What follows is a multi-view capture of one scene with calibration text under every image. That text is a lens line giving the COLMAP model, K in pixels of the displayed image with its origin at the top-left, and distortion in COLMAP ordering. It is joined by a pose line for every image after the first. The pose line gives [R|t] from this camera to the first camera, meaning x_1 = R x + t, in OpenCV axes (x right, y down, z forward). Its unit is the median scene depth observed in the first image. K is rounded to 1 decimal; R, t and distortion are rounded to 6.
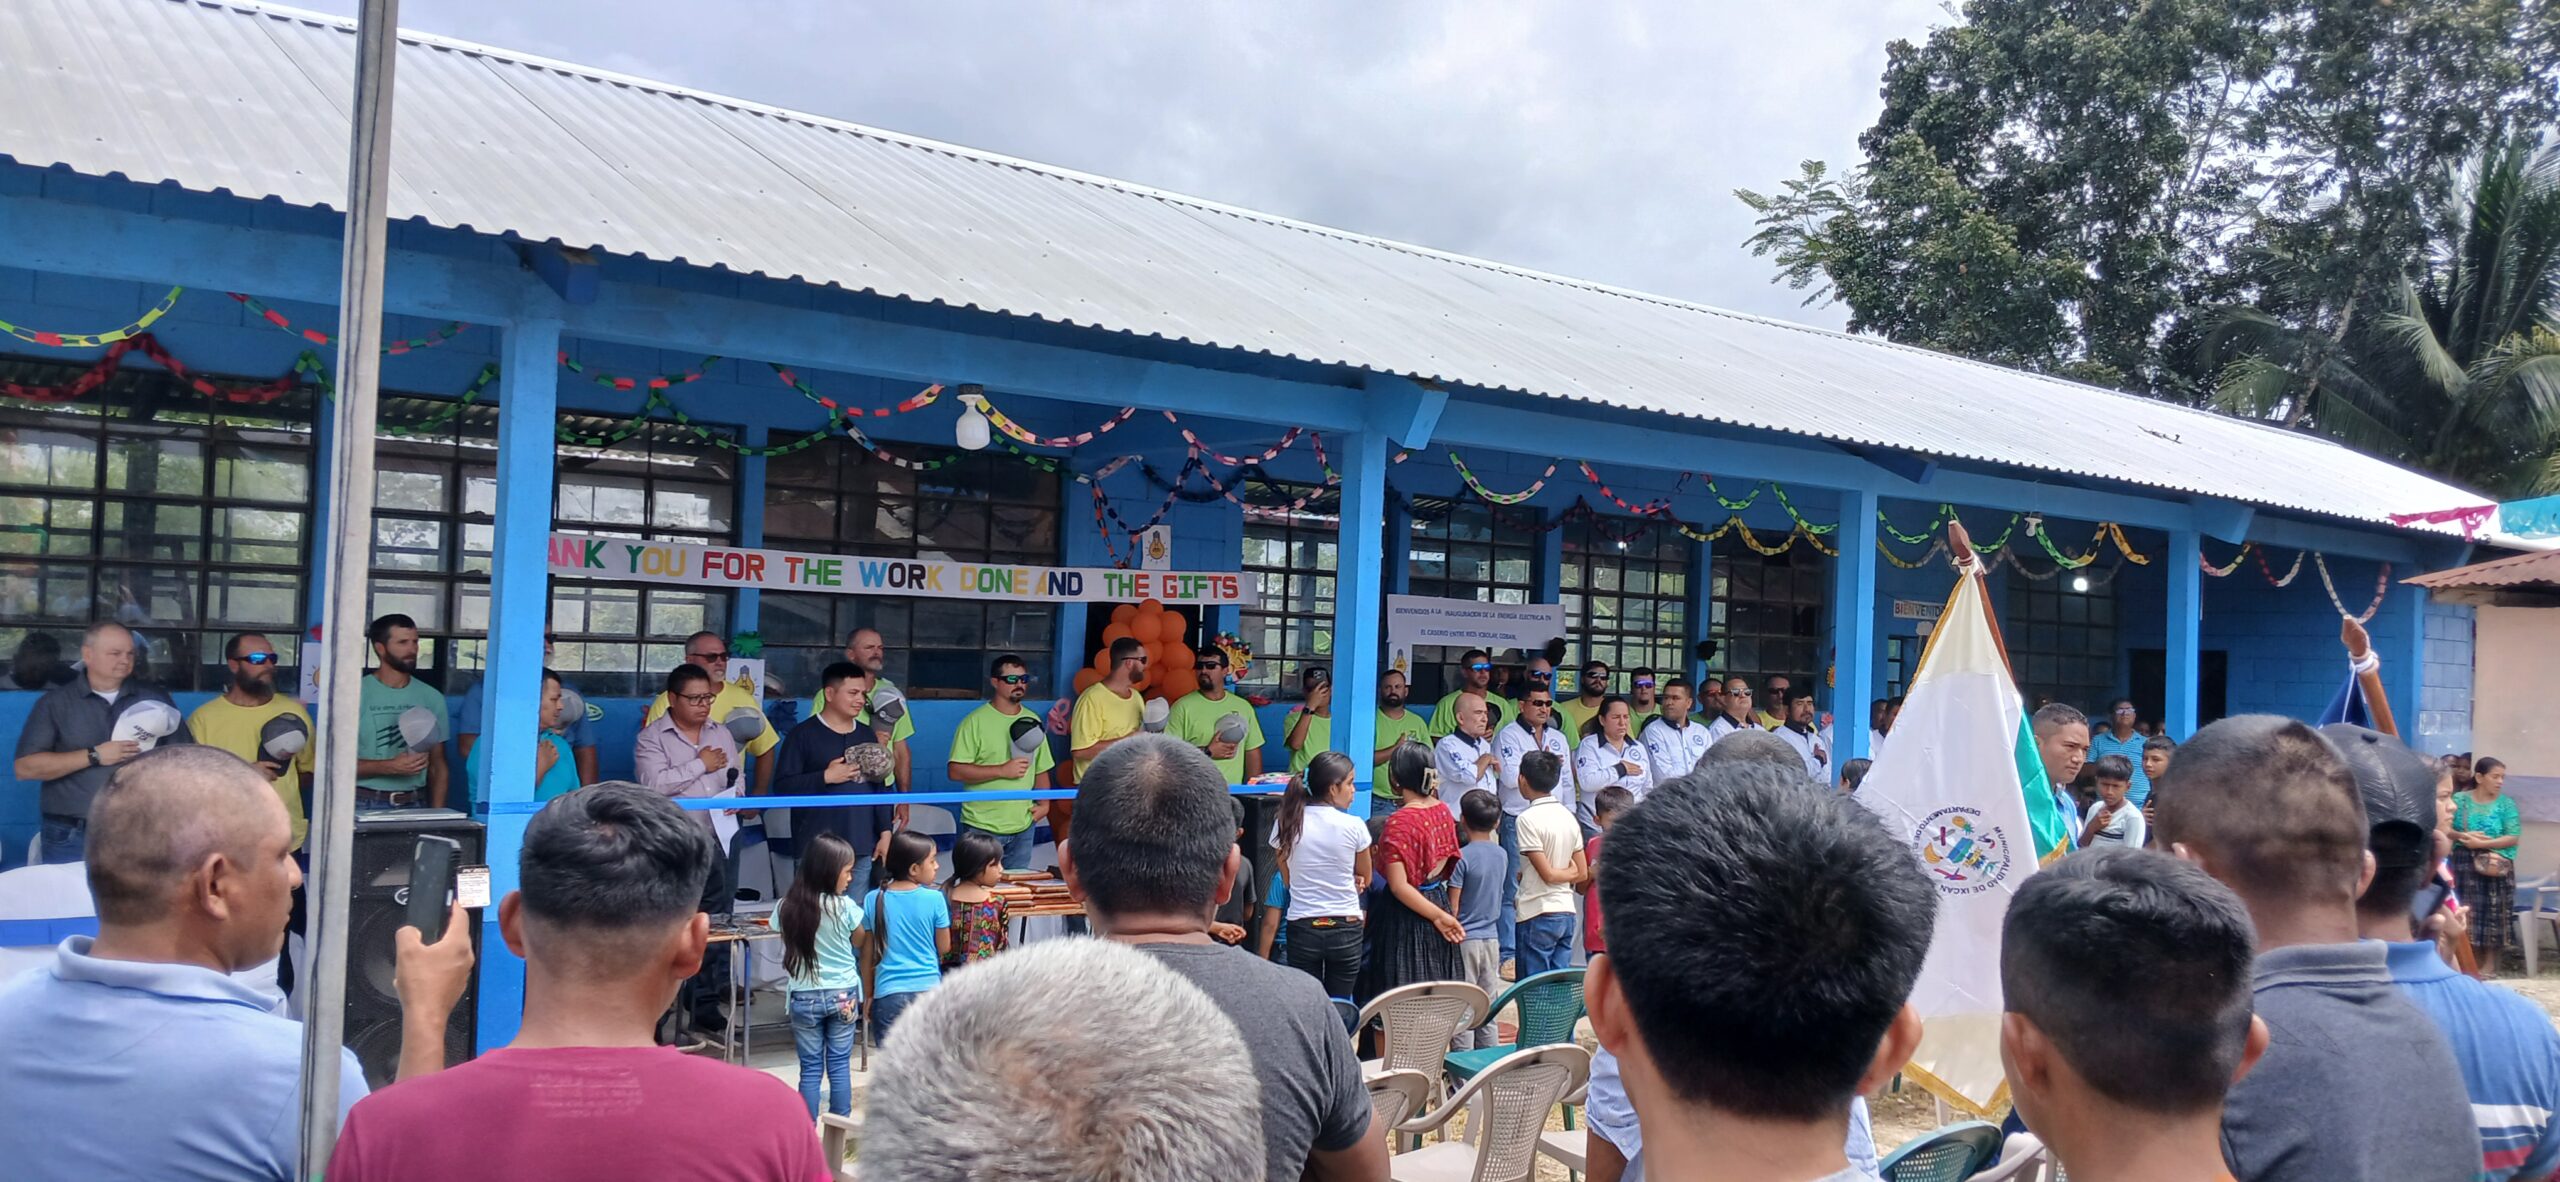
lens RADIAL K [[1976.5, 0, 1293.4], [0, 1976.5, 571.6], [0, 0, 1]] dist [0.090389, -0.179153]
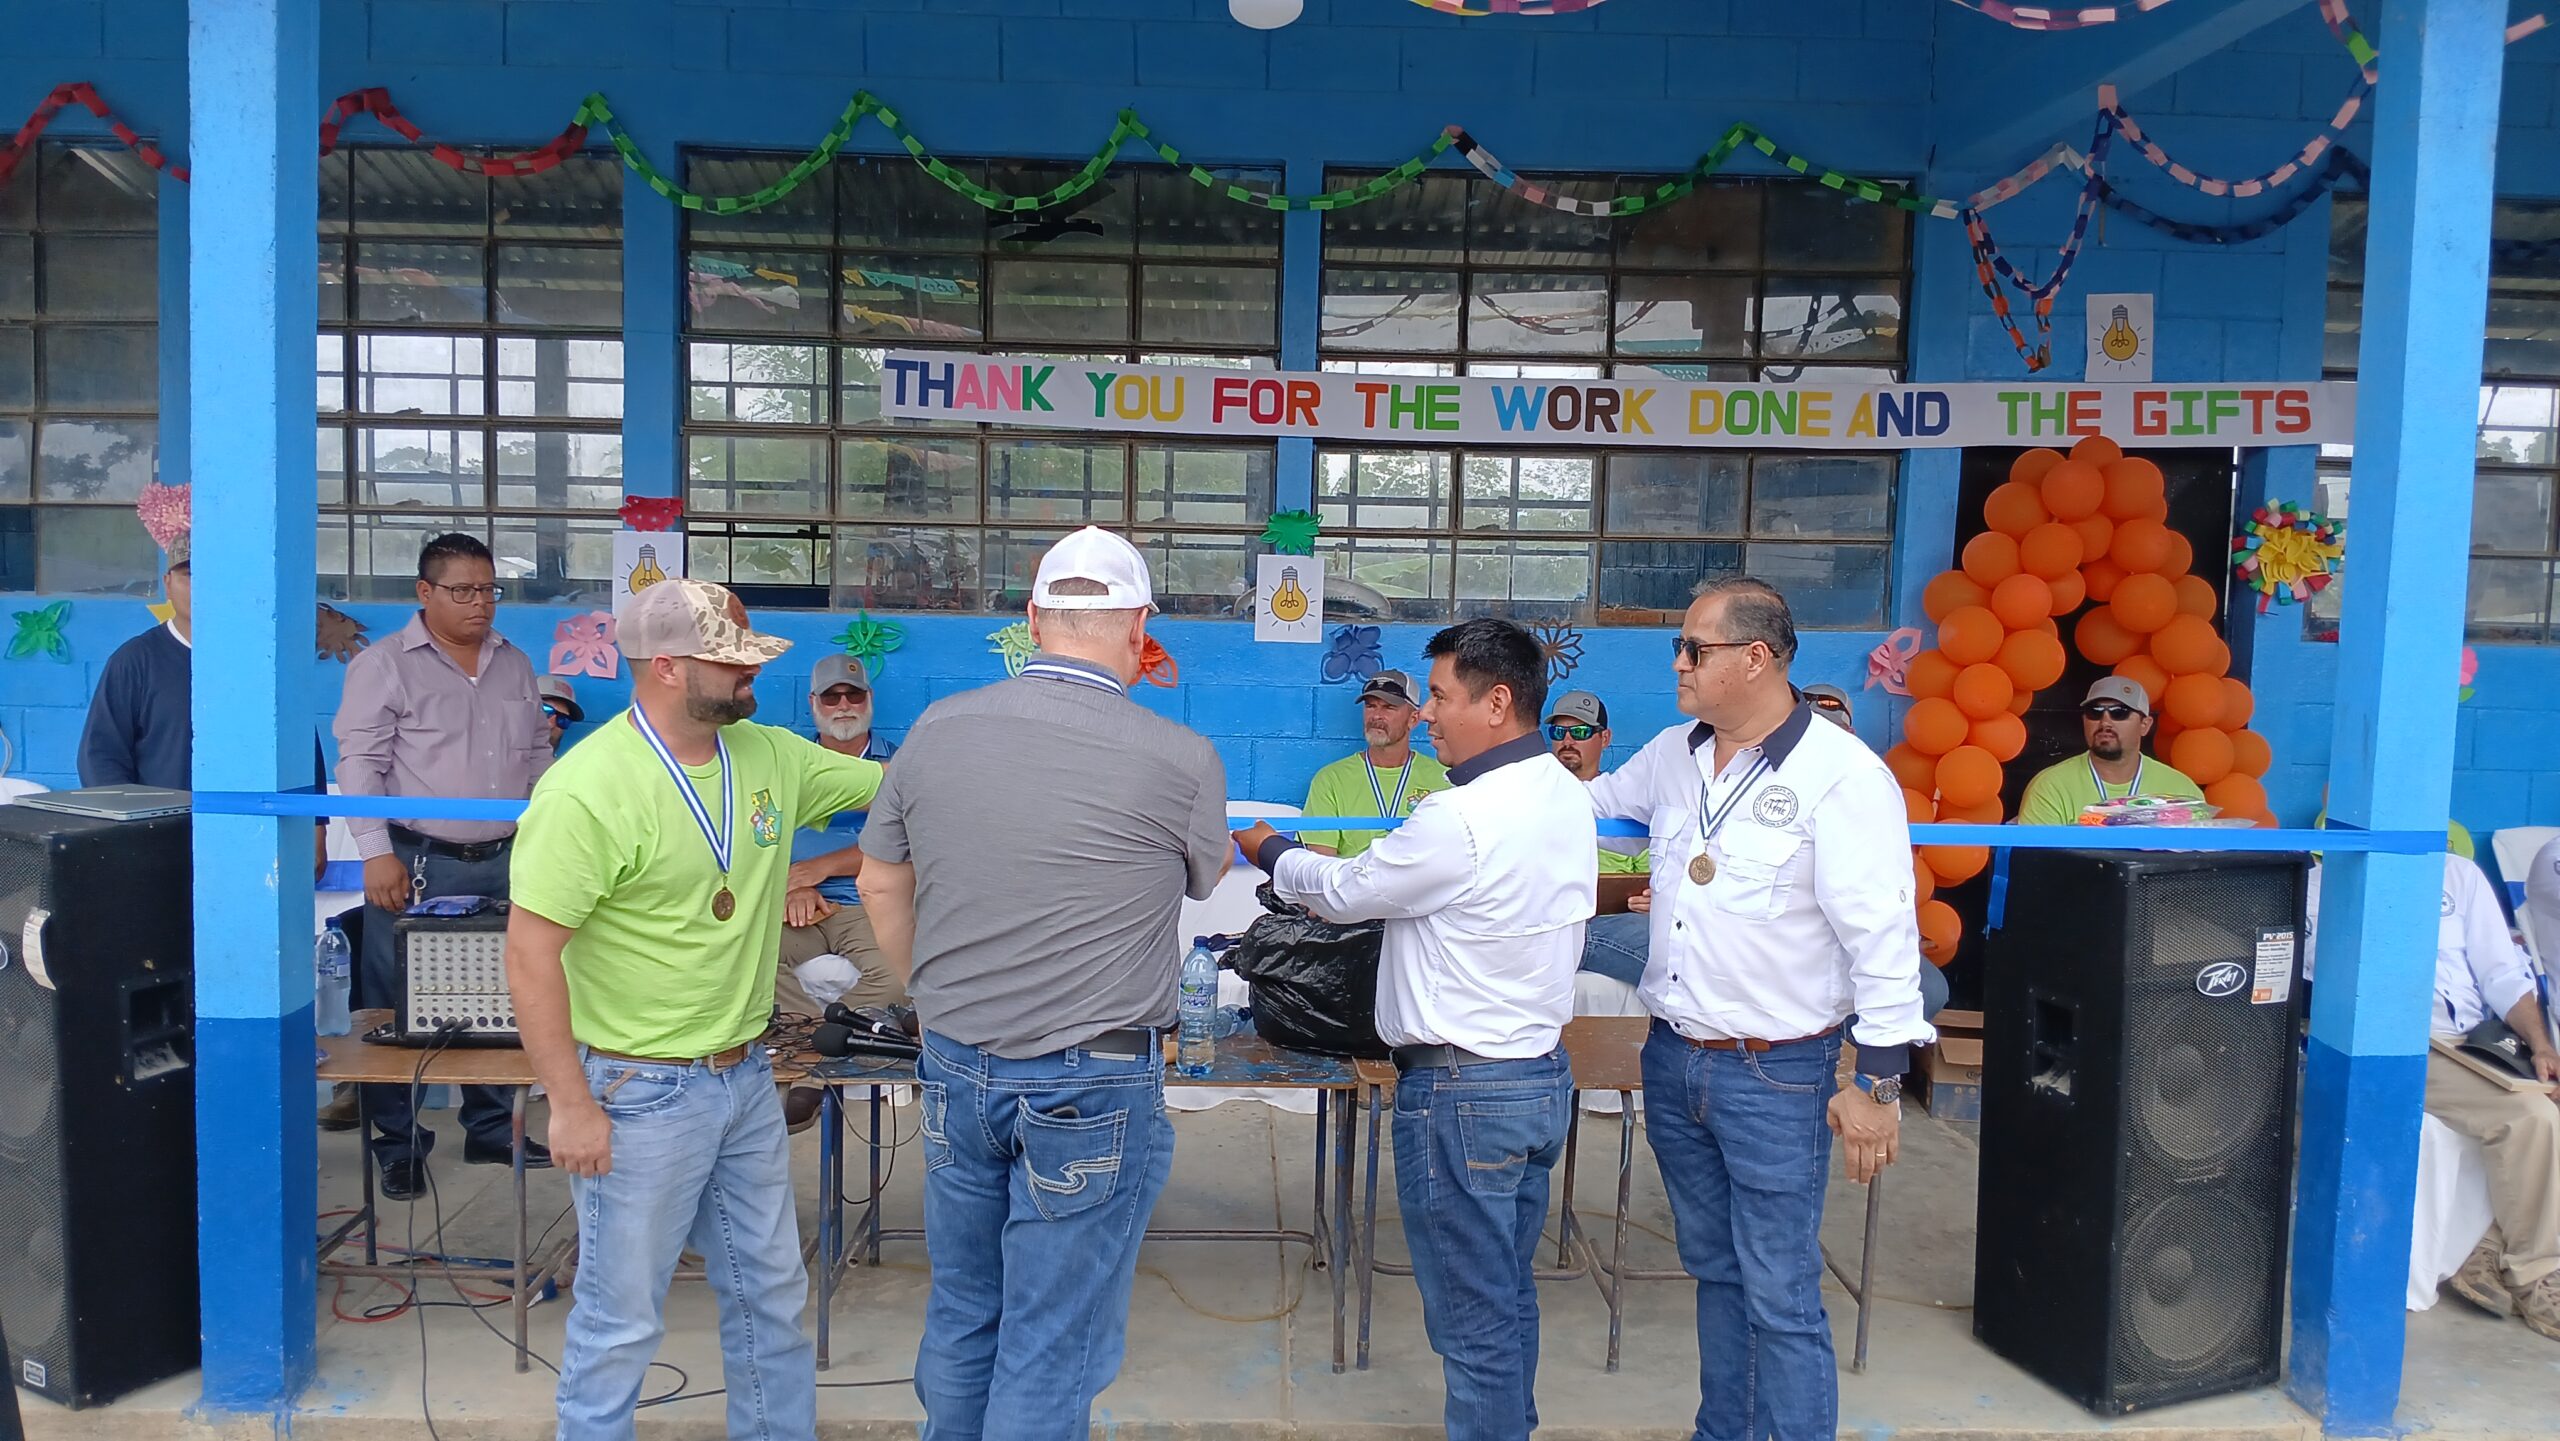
lens RADIAL K [[1966.3, 0, 1270.5], [0, 1966.3, 709.3], [0, 0, 1]] dist [0.072956, -0.145322]
pose [[0.792018, 0.025393, -0.609969, 0.080577], [0.029649, 0.996356, 0.079977, 0.040012], [0.609777, -0.081429, 0.788379, 0.491195]]
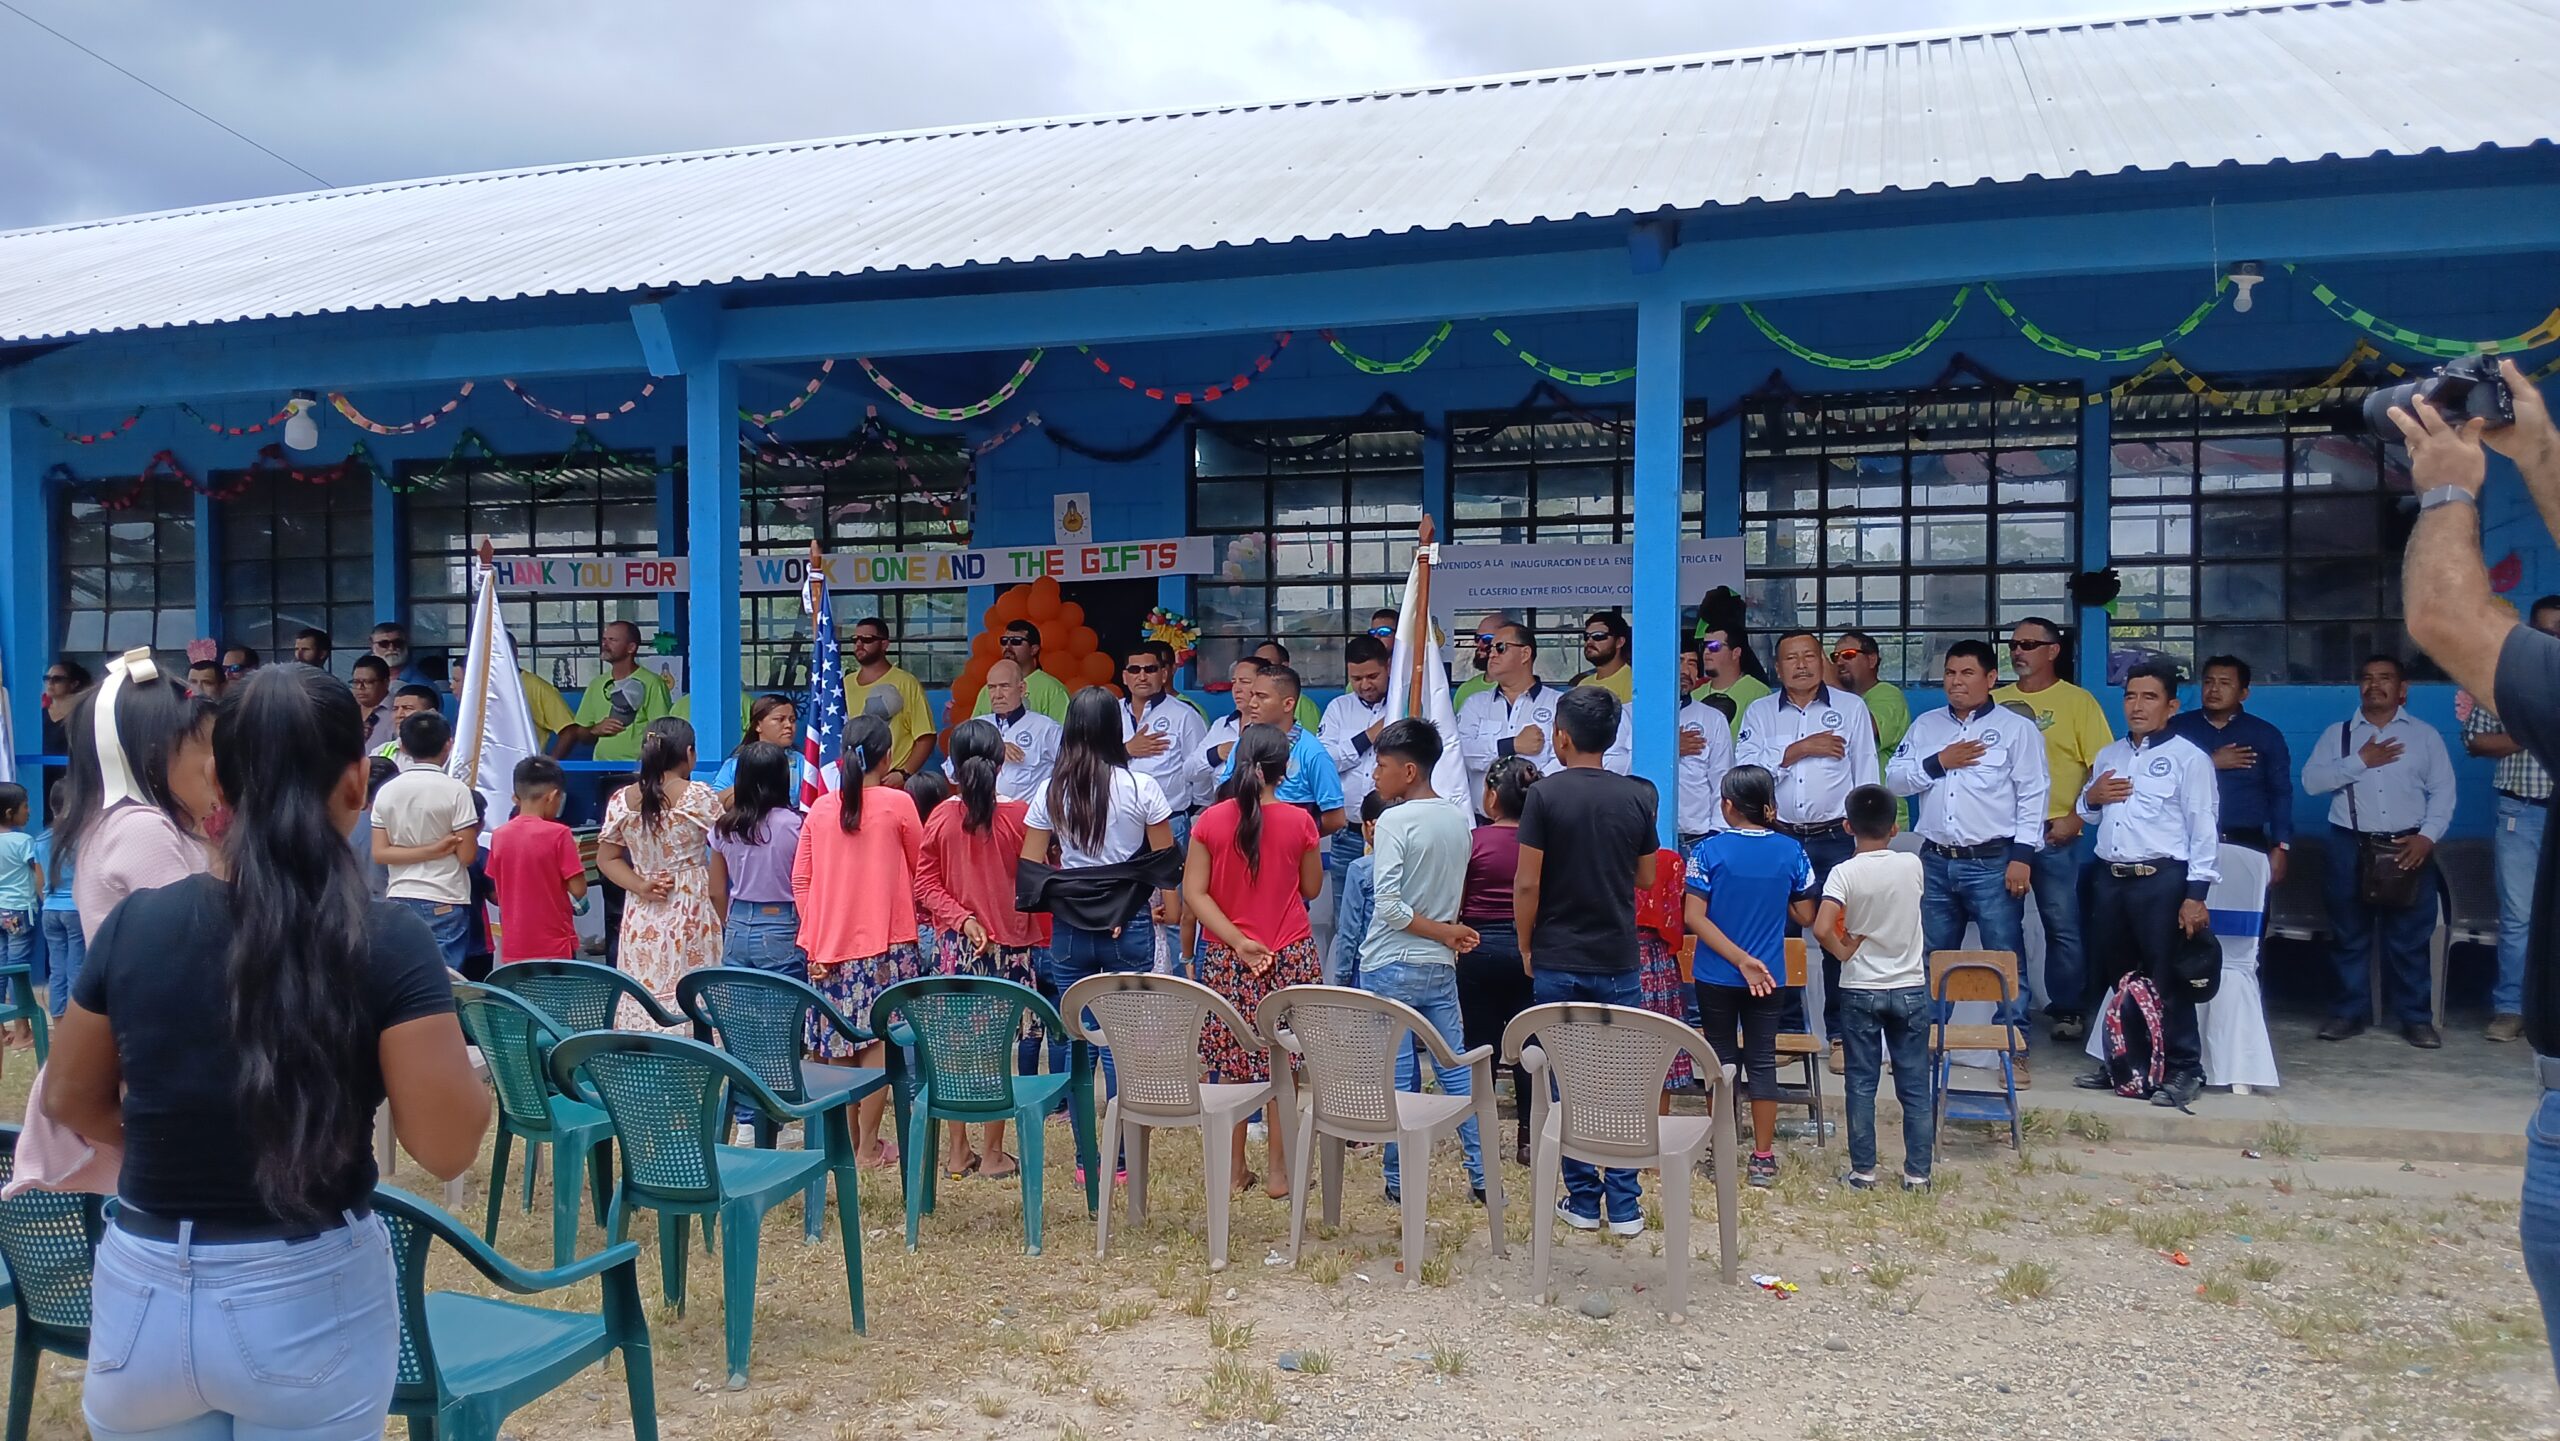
lens RADIAL K [[1966.3, 0, 1266.5], [0, 1966.3, 706.9], [0, 0, 1]] dist [0.072956, -0.145322]
pose [[0.543643, -0.022876, -0.839005, 0.798890], [0.056781, 0.998341, 0.009572, 0.076688], [0.837394, -0.052843, 0.544040, 0.636325]]
